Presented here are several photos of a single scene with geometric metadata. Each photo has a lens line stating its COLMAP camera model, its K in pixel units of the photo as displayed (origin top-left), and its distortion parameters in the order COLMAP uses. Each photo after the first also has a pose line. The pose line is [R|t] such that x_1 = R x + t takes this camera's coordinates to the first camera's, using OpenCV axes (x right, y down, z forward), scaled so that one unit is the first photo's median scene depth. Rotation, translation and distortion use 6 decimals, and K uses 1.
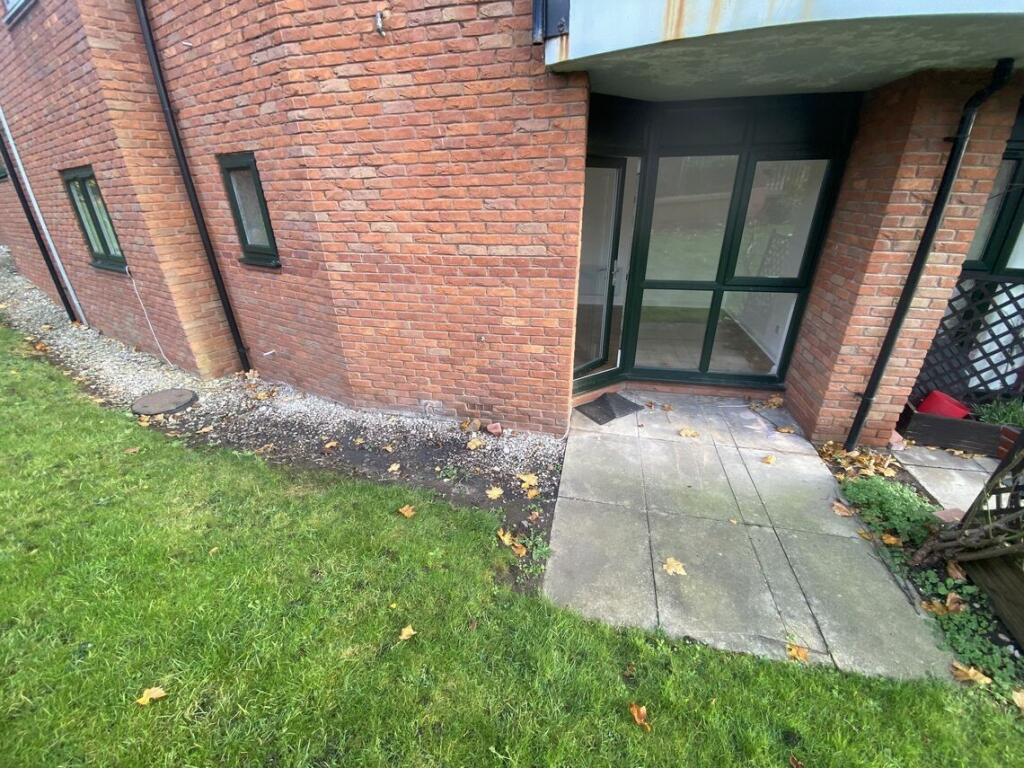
lens RADIAL K [[419.7, 0, 512.0], [0, 419.7, 384.0], [0, 0, 1]] dist [-0.000401, -0.010615]
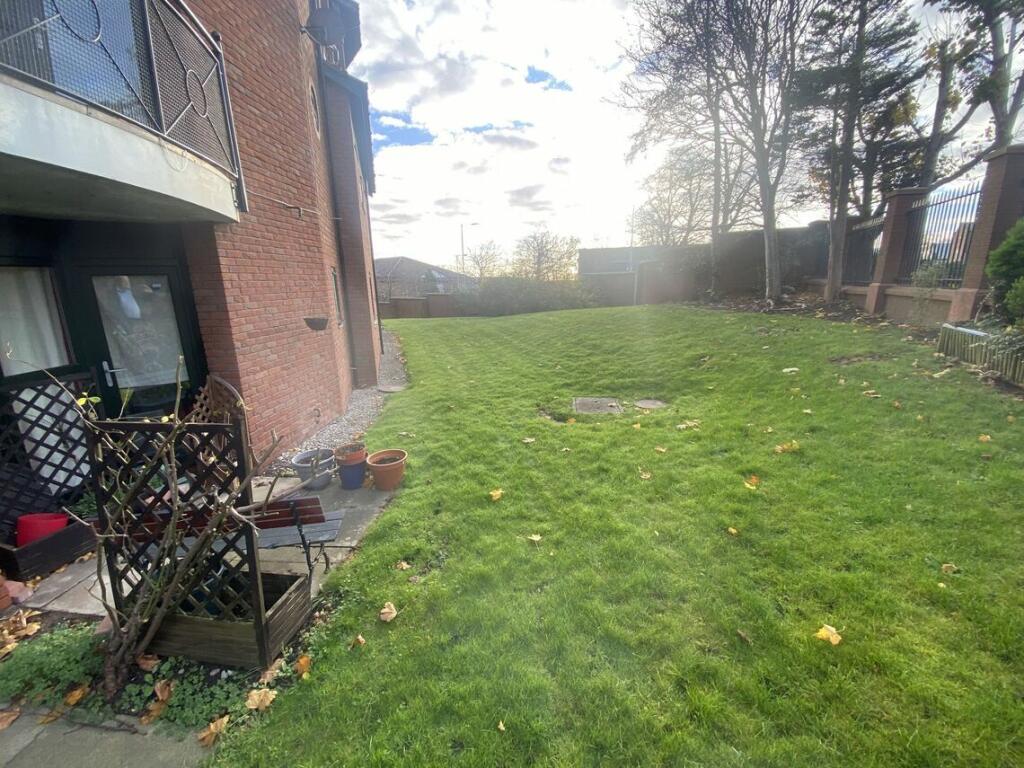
lens RADIAL K [[419.6, 0, 512.0], [0, 419.6, 384.0], [0, 0, 1]] dist [0.030599, -0.027087]
pose [[-0.139930, -0.211493, 0.967311, 0.107022], [0.440606, 0.861572, 0.252112, 0.013342], [-0.886728, 0.461481, -0.027375, -0.031517]]
